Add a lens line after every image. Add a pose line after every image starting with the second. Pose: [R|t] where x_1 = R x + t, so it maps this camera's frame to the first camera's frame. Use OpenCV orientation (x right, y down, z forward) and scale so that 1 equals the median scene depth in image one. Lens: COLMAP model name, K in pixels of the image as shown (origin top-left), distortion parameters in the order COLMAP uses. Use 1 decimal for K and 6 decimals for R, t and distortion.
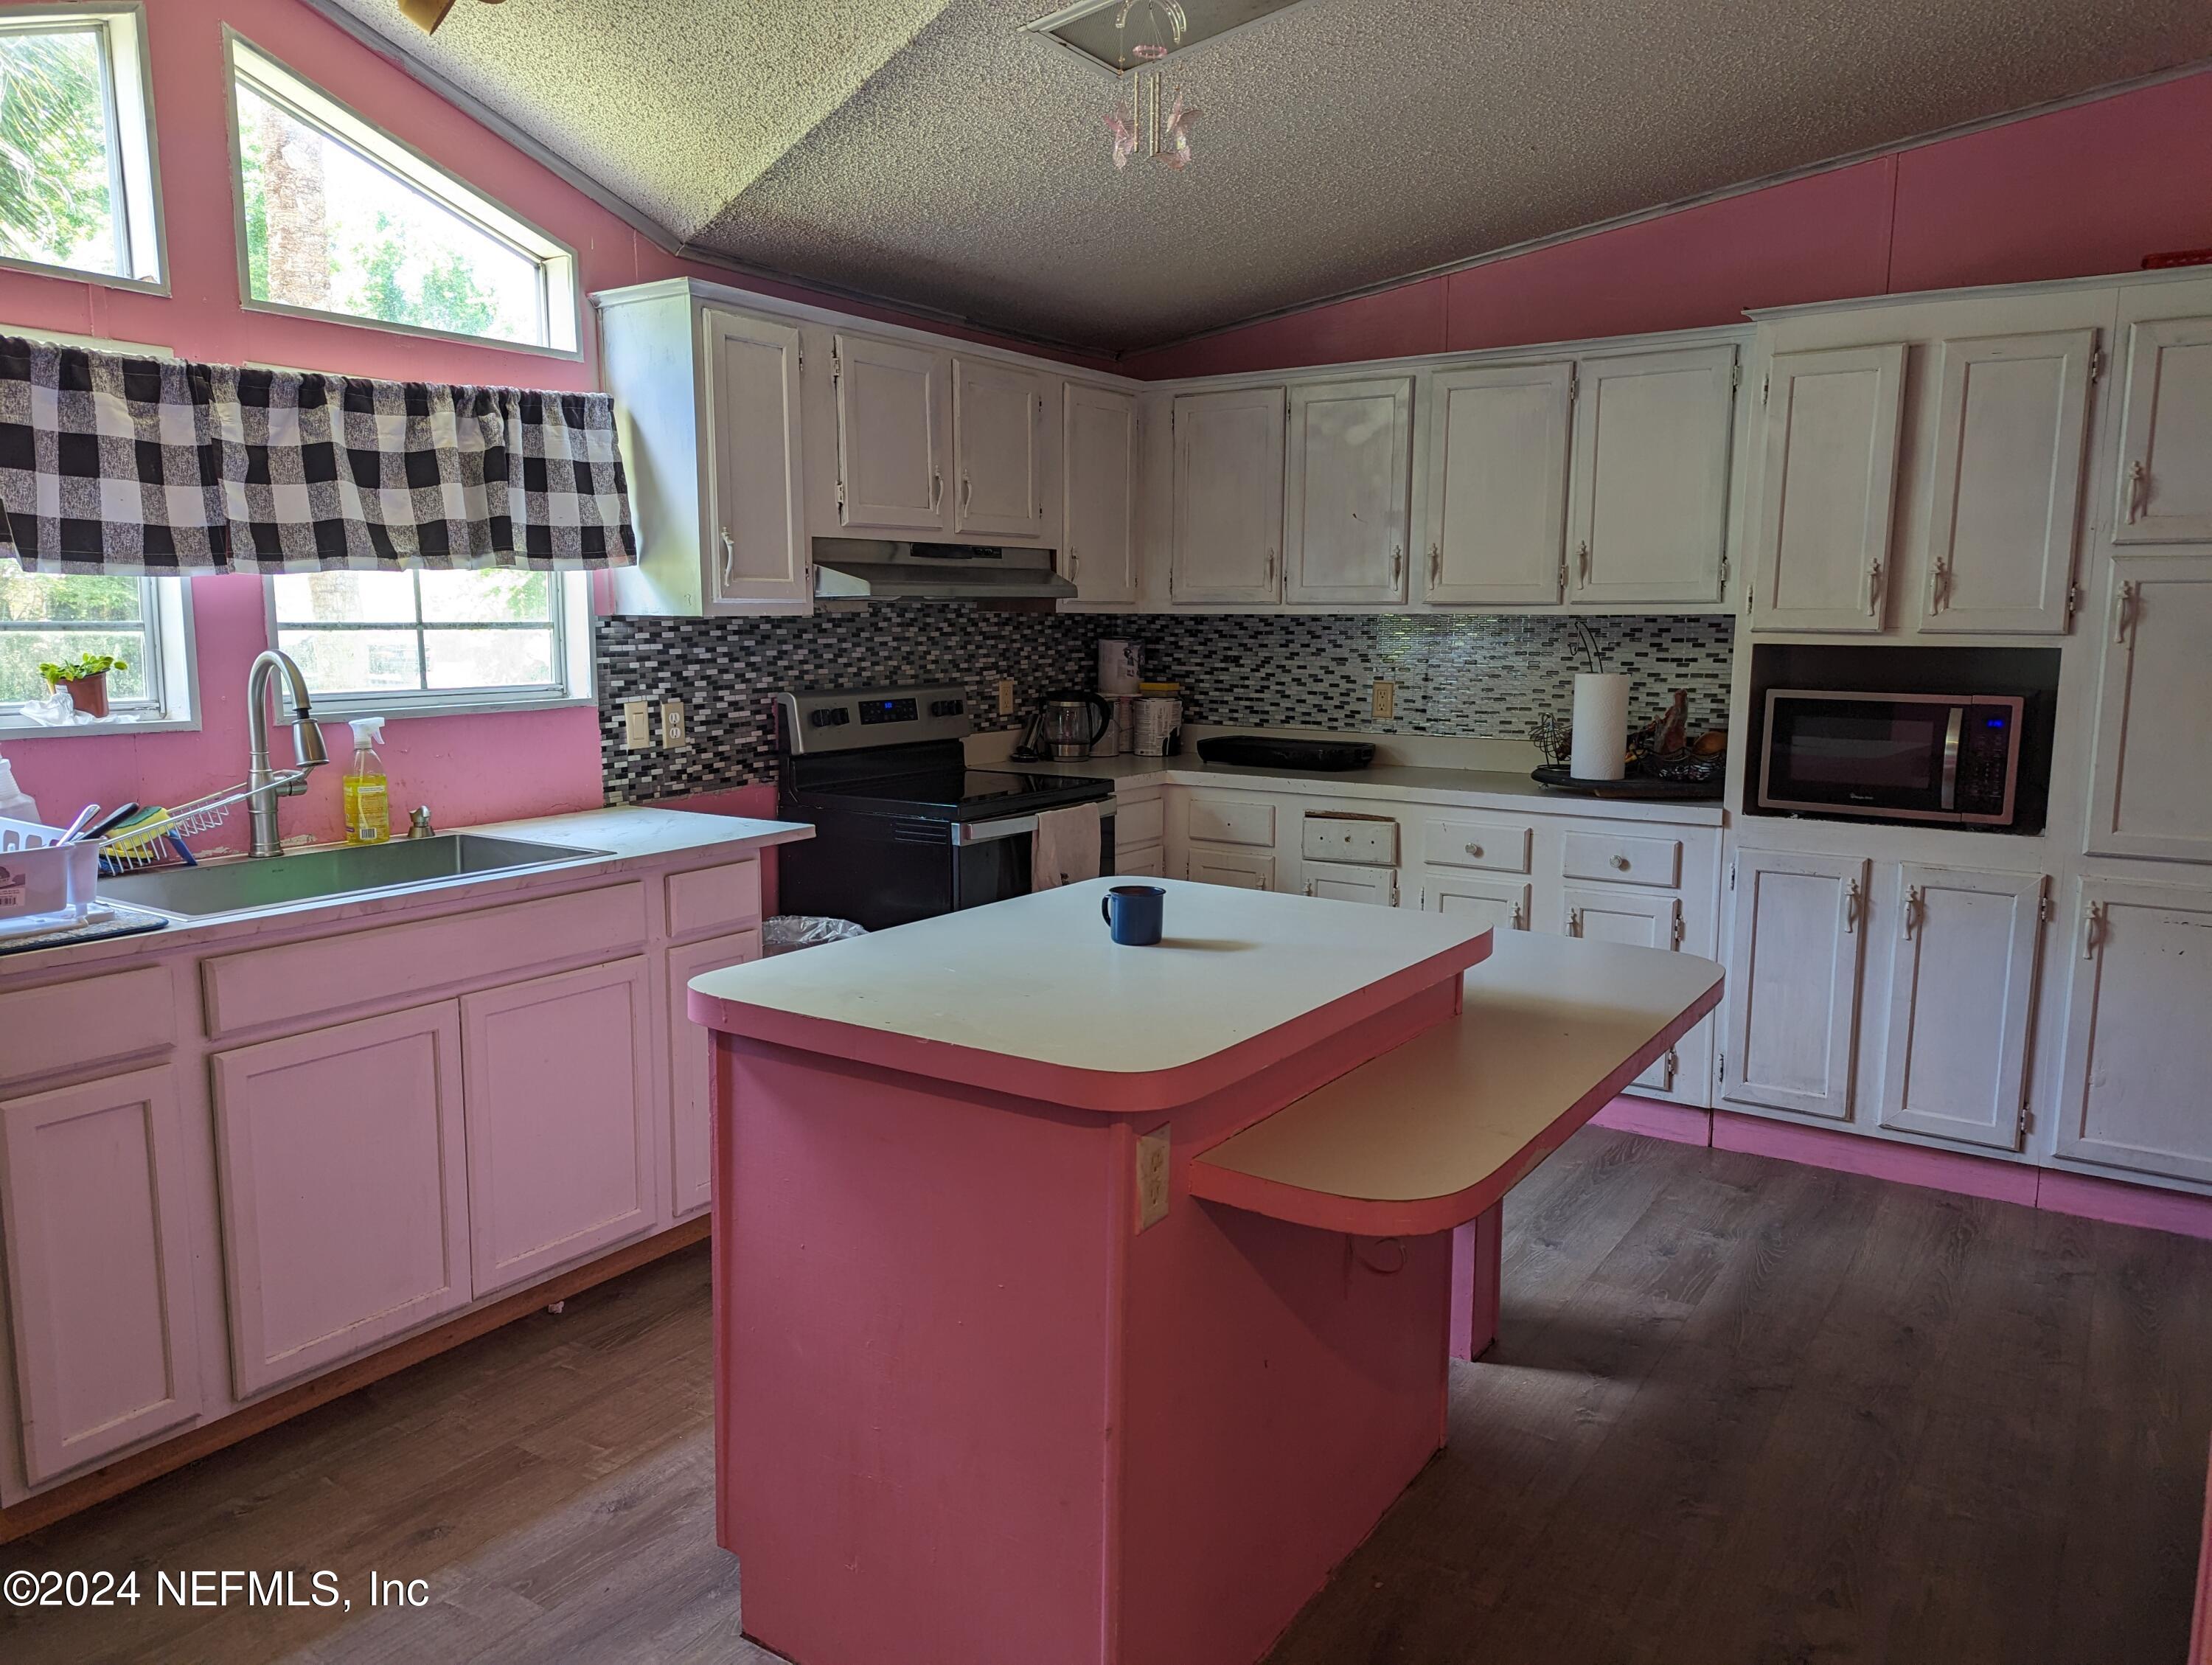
lens RADIAL K [[1570.8, 0, 1100.5], [0, 1570.8, 839.0], [0, 0, 1]] dist [0.041886, -0.022489]
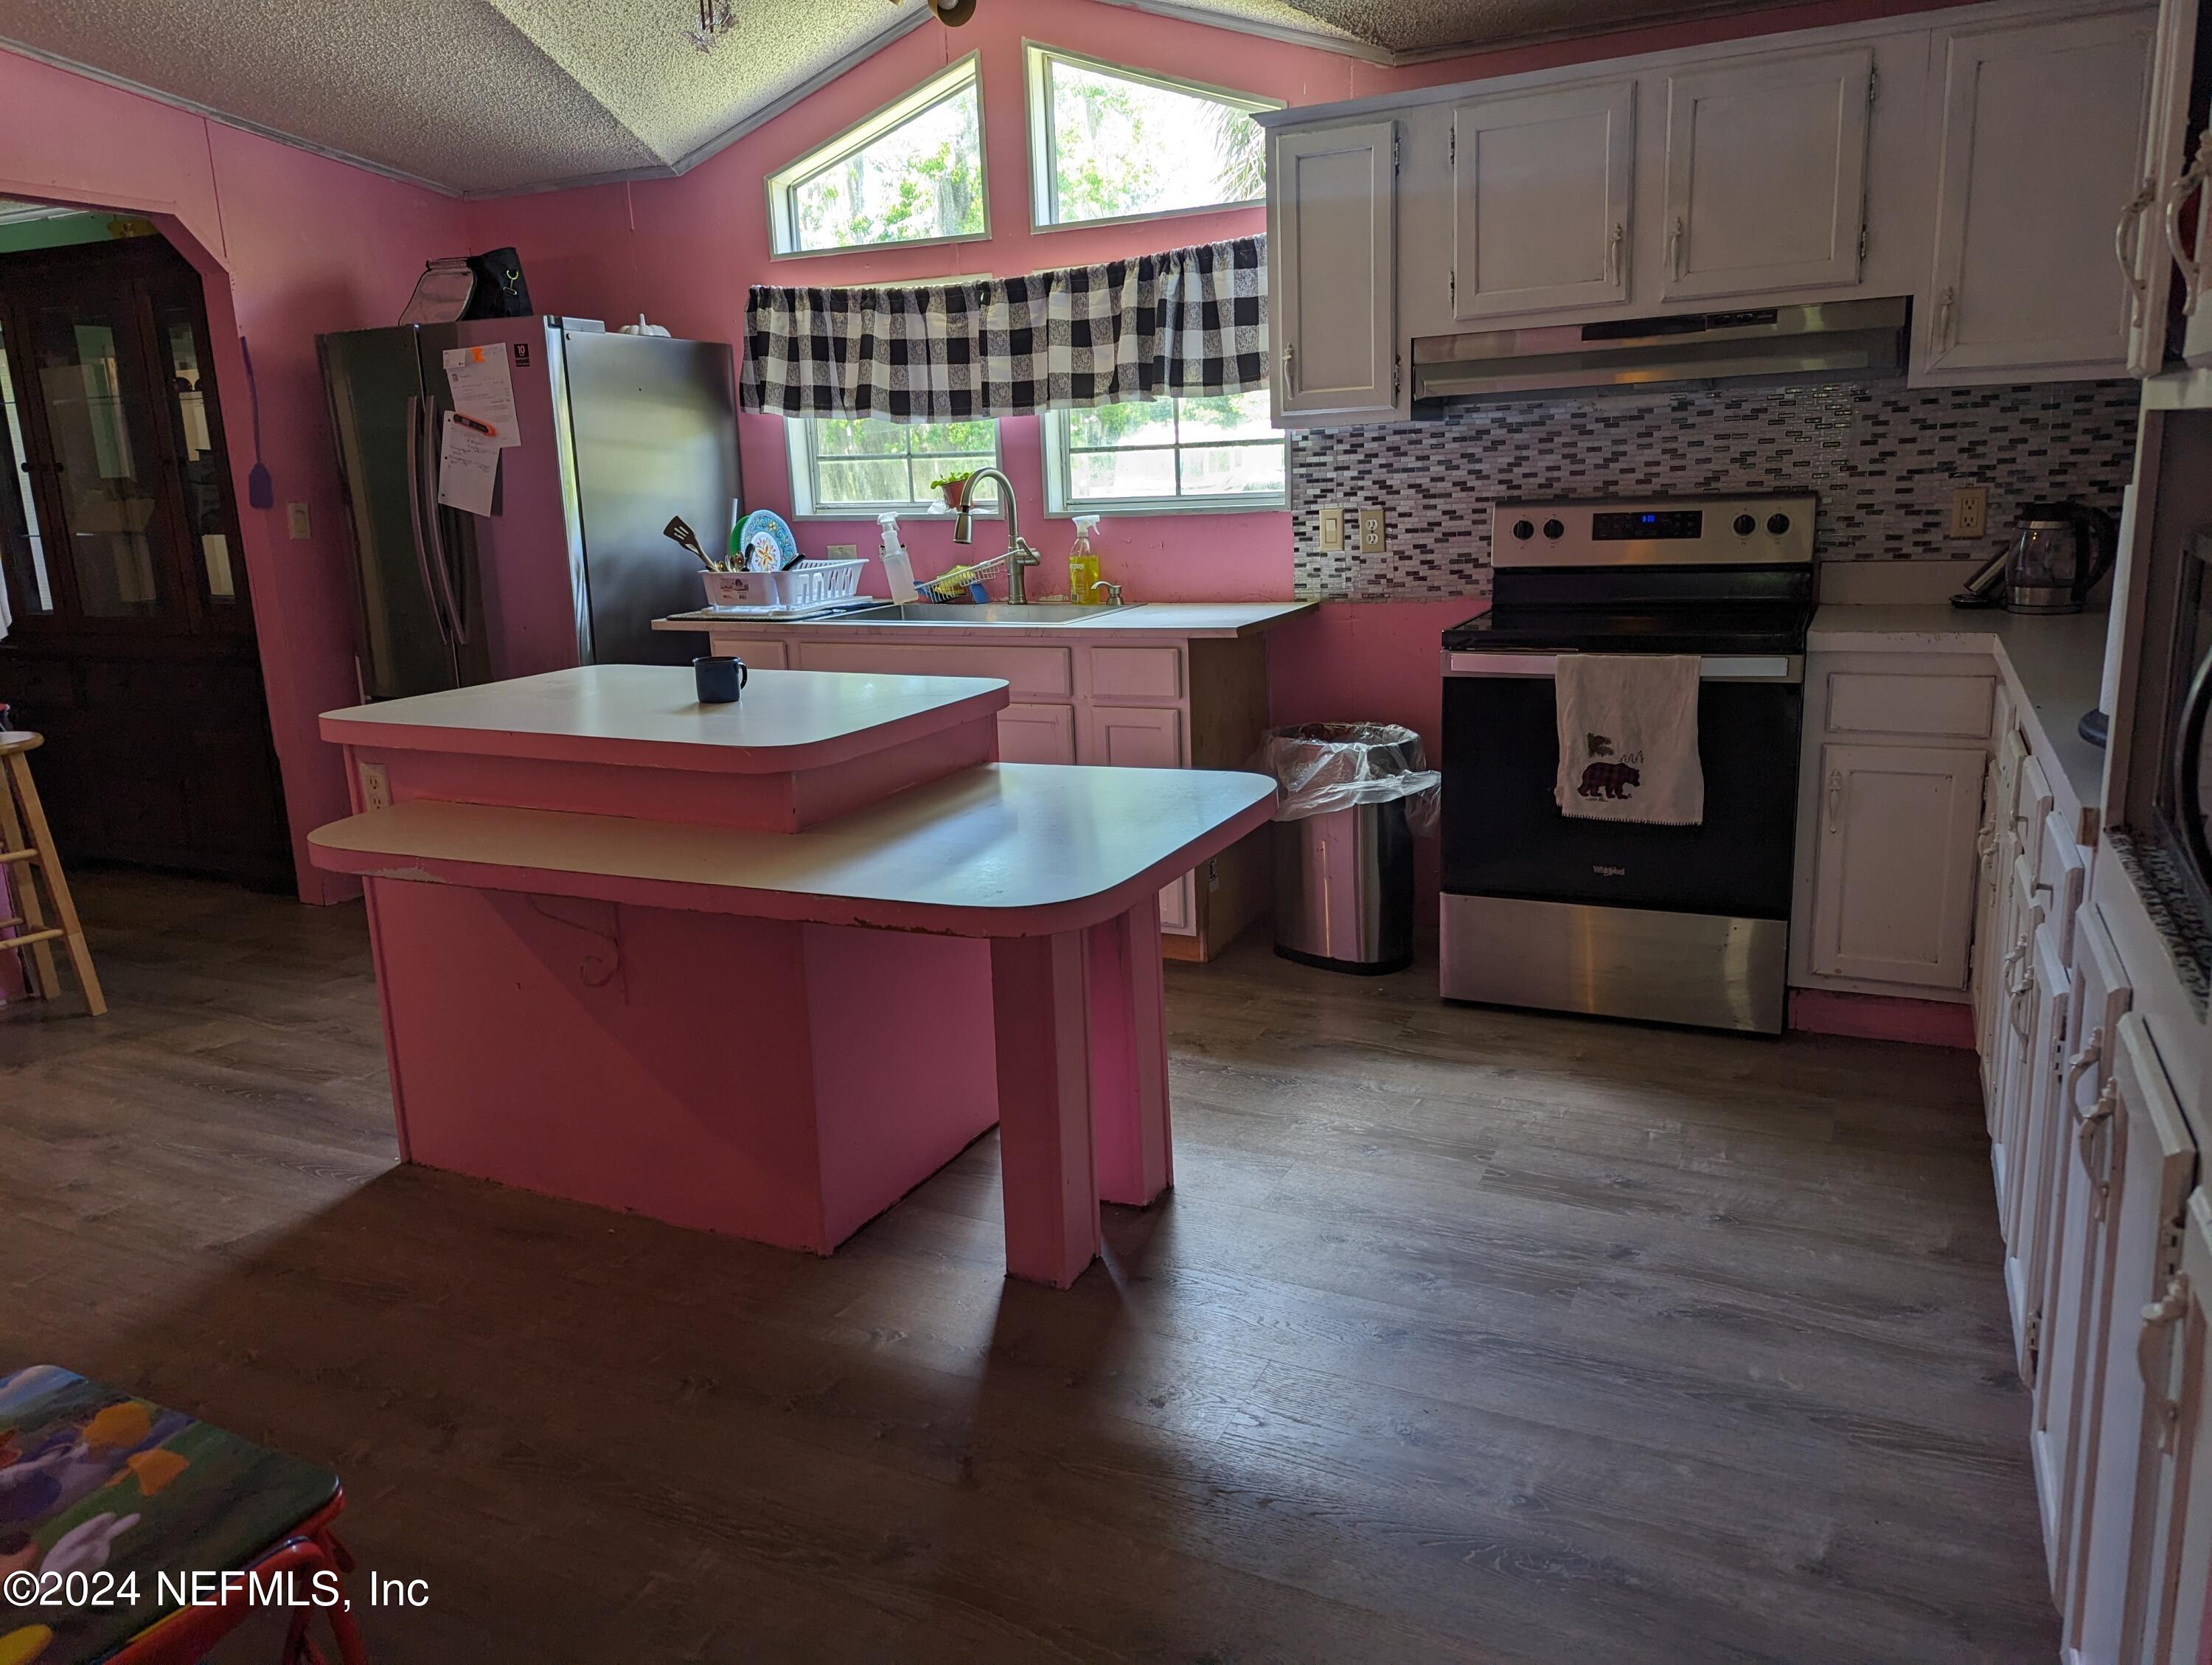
lens RADIAL K [[1570.8, 0, 1107.0], [0, 1570.8, 826.8], [0, 0, 1]] dist [0.041886, -0.022489]
pose [[0.126653, 0.212889, -0.968833, 0.795773], [-0.102234, 0.974298, 0.200726, -0.074242], [0.986665, 0.073626, 0.145162, 0.692671]]
